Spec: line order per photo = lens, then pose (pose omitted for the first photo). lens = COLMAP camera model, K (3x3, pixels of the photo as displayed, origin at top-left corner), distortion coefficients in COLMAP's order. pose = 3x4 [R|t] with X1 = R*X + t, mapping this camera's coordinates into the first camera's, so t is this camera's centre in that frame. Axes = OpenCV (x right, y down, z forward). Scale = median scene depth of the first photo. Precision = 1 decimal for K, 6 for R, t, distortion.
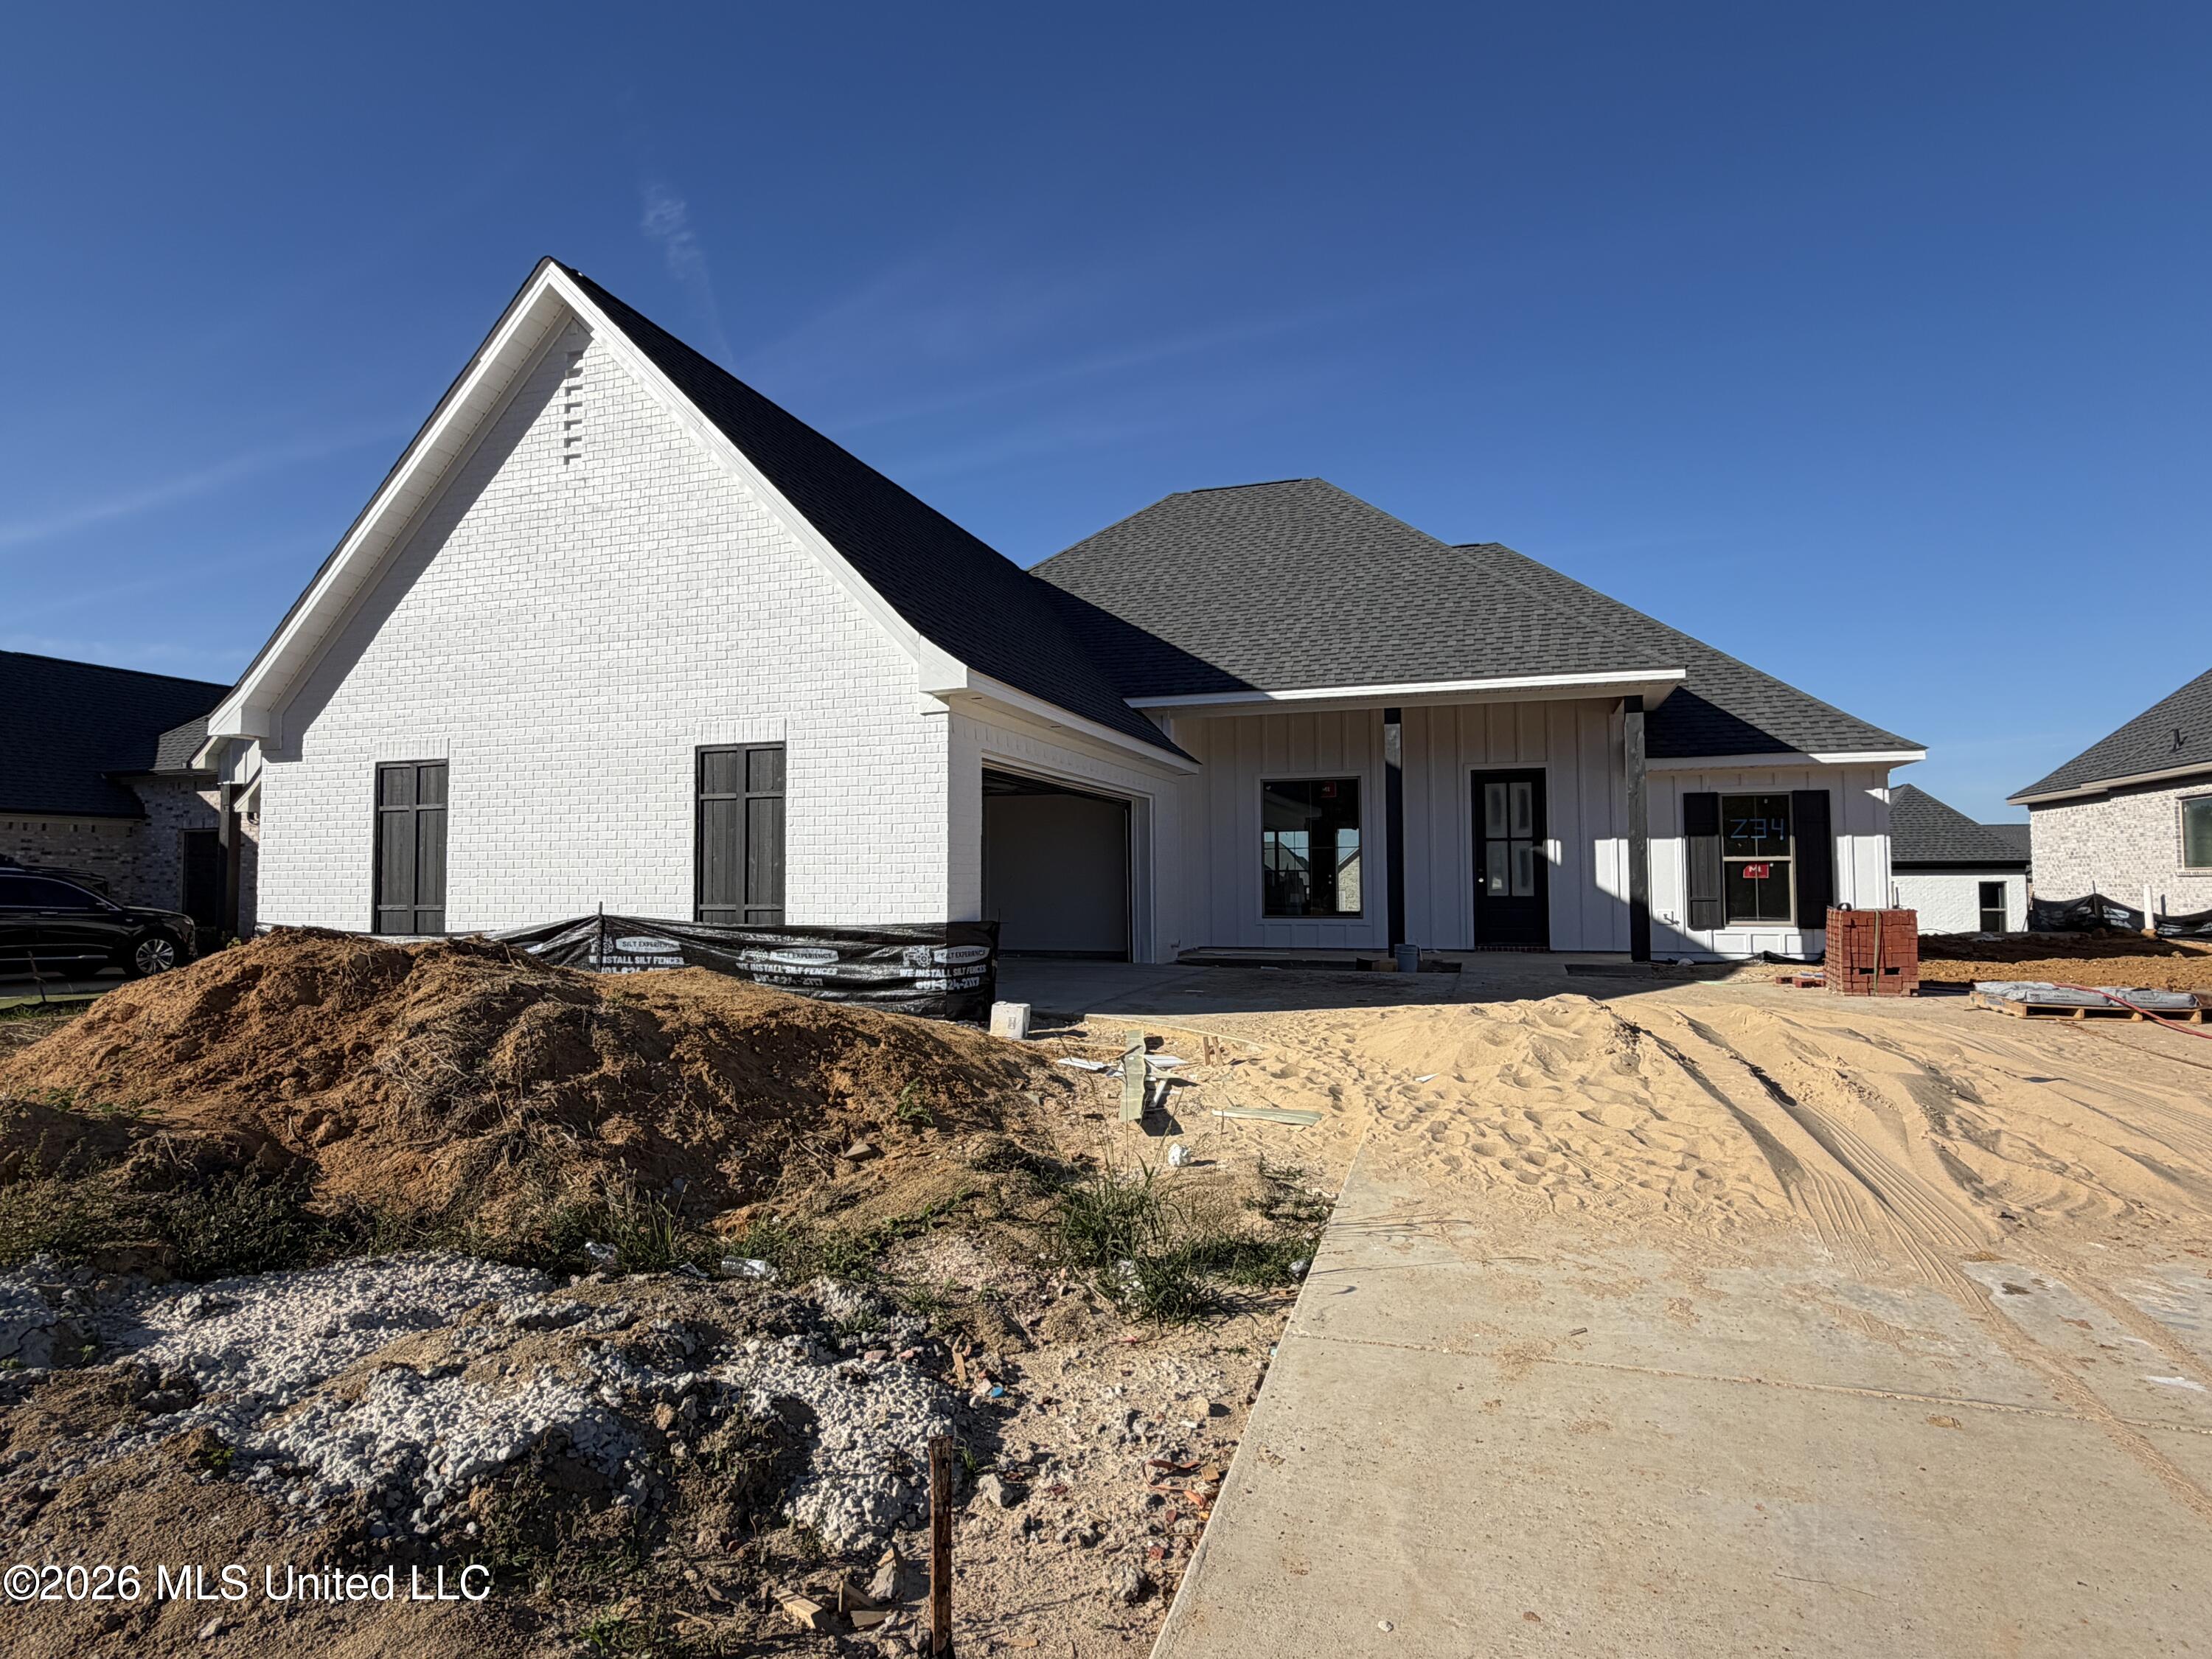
lens RADIAL K [[1151.9, 0, 1107.8], [0, 1151.9, 829.6], [0, 0, 1]] dist [0.000958, 0.001153]
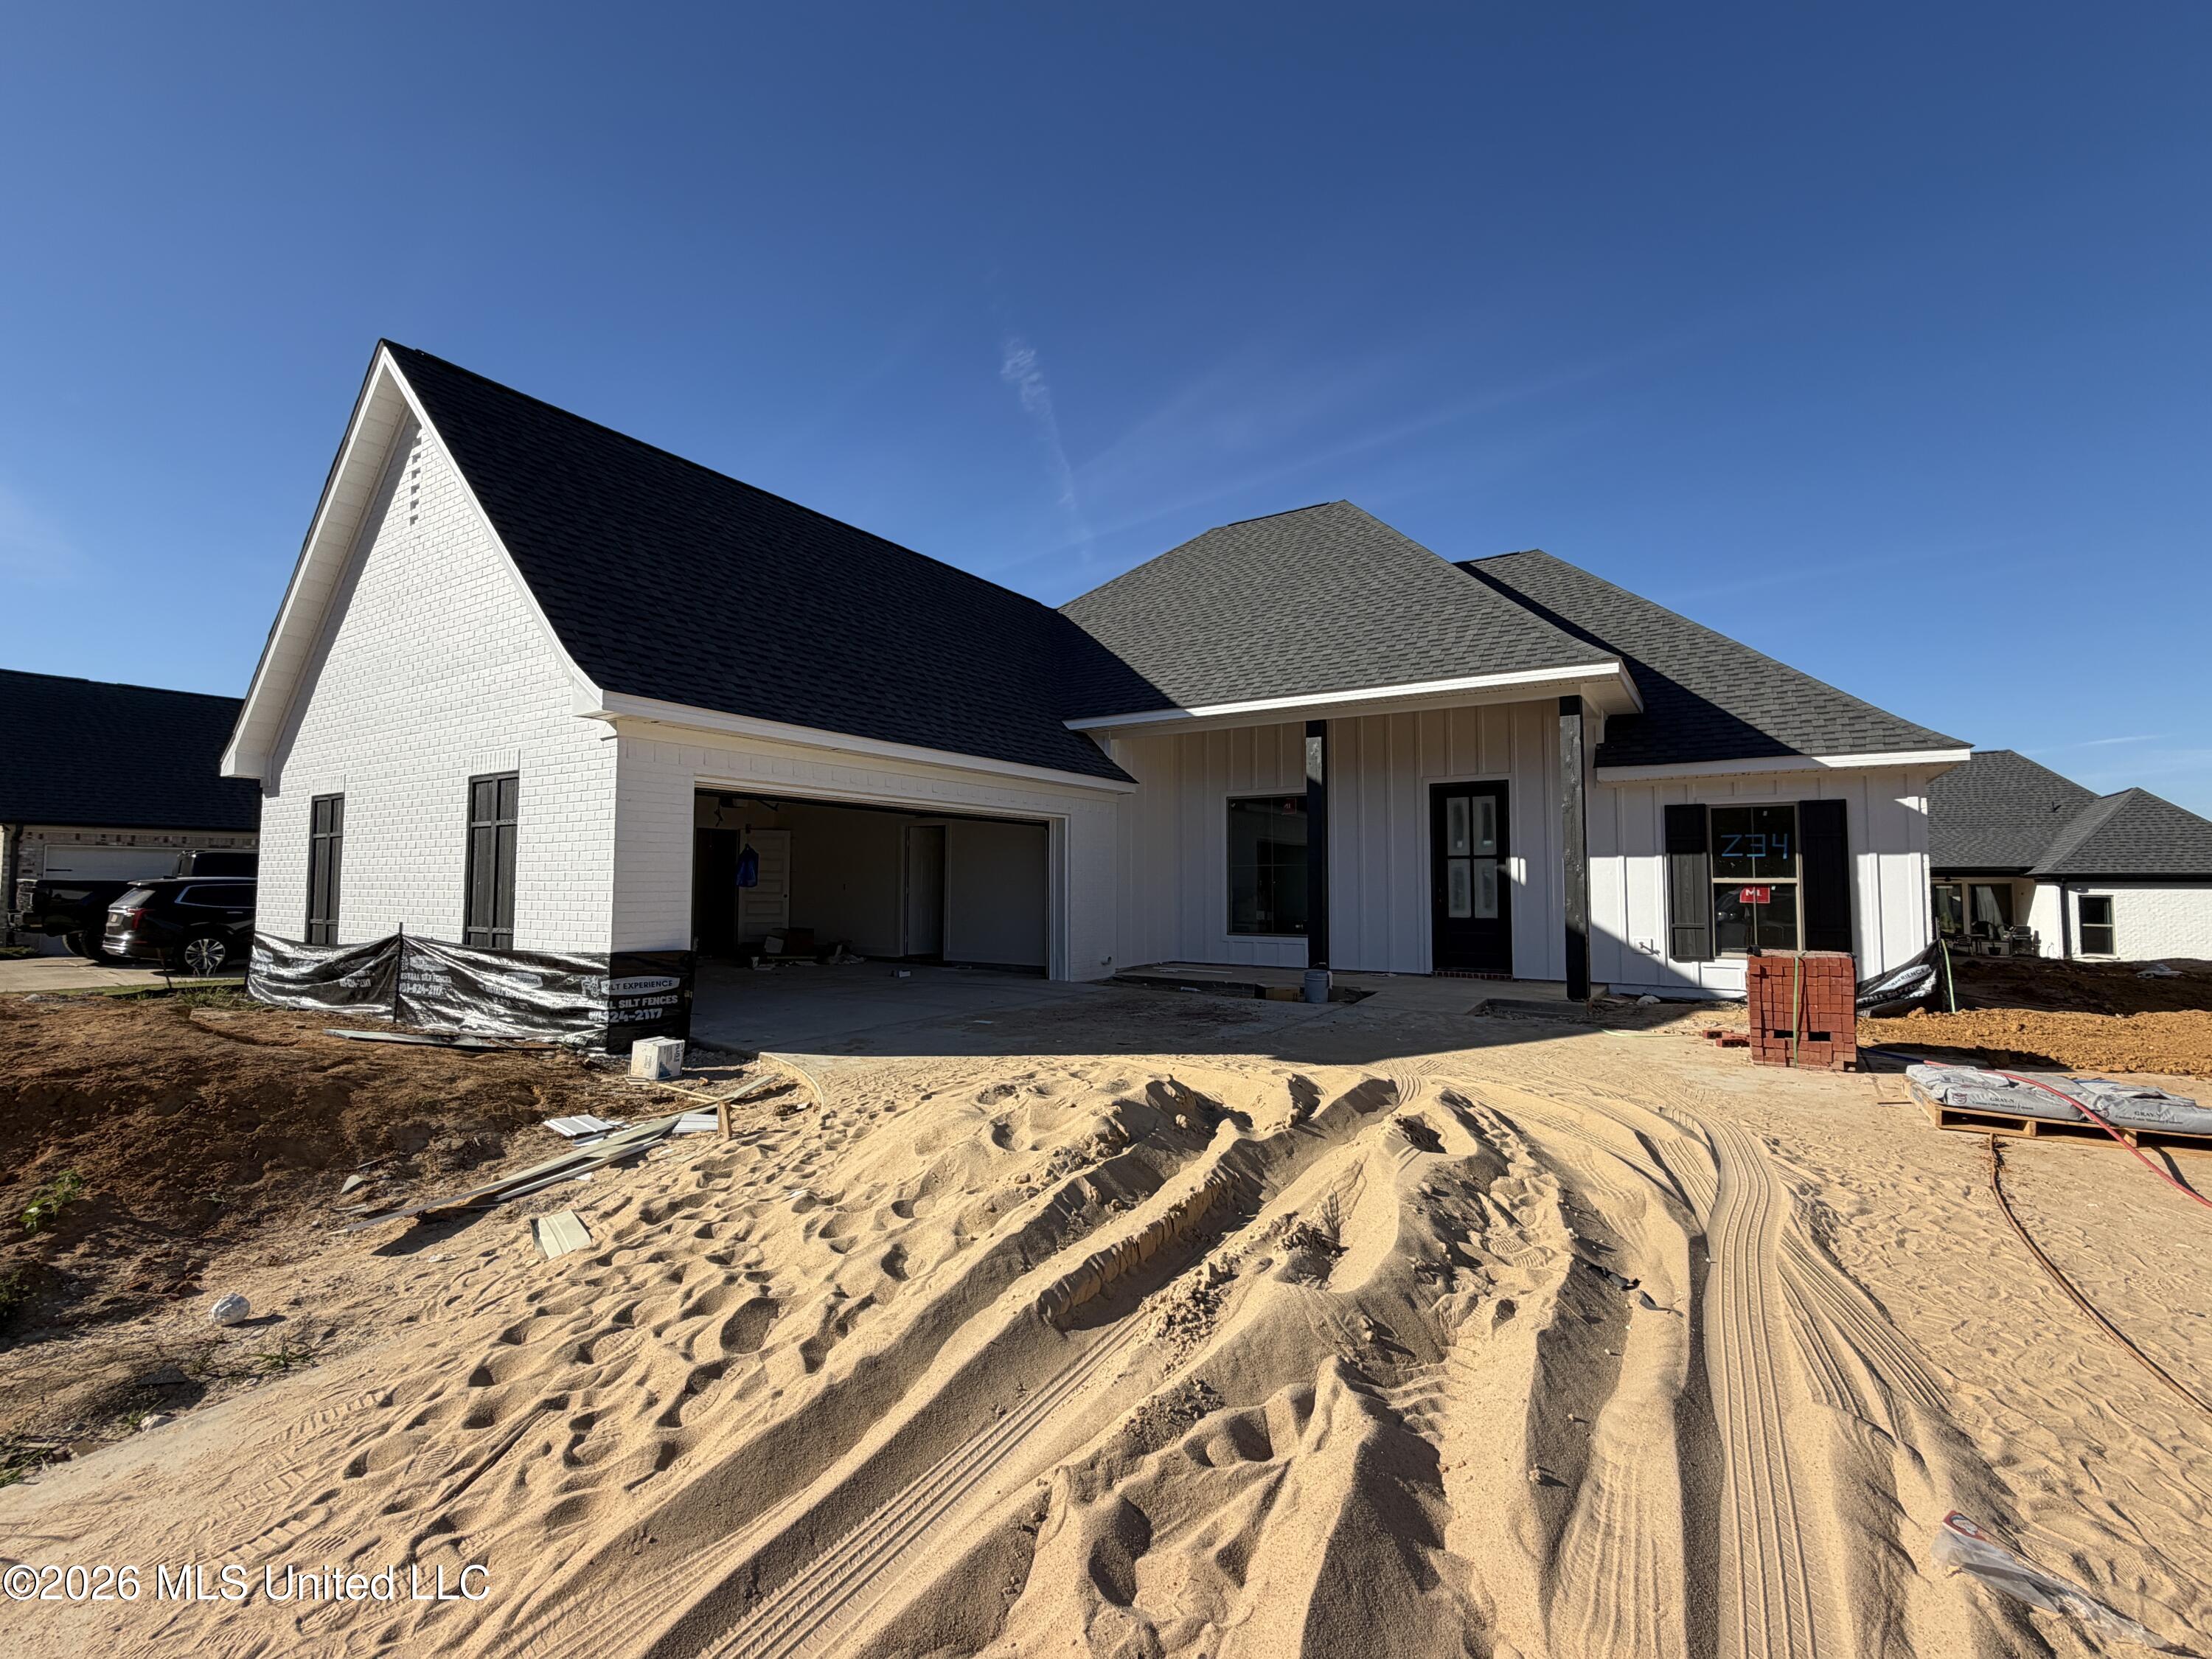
lens RADIAL K [[954.5, 0, 1102.8], [0, 954.5, 829.9], [0, 0, 1]] dist [0.001358, -0.000267]
pose [[0.968011, -0.007582, -0.250792, 0.276684], [0.005069, 0.999930, -0.010664, -0.007432], [0.250856, 0.009052, 0.967982, 0.192639]]
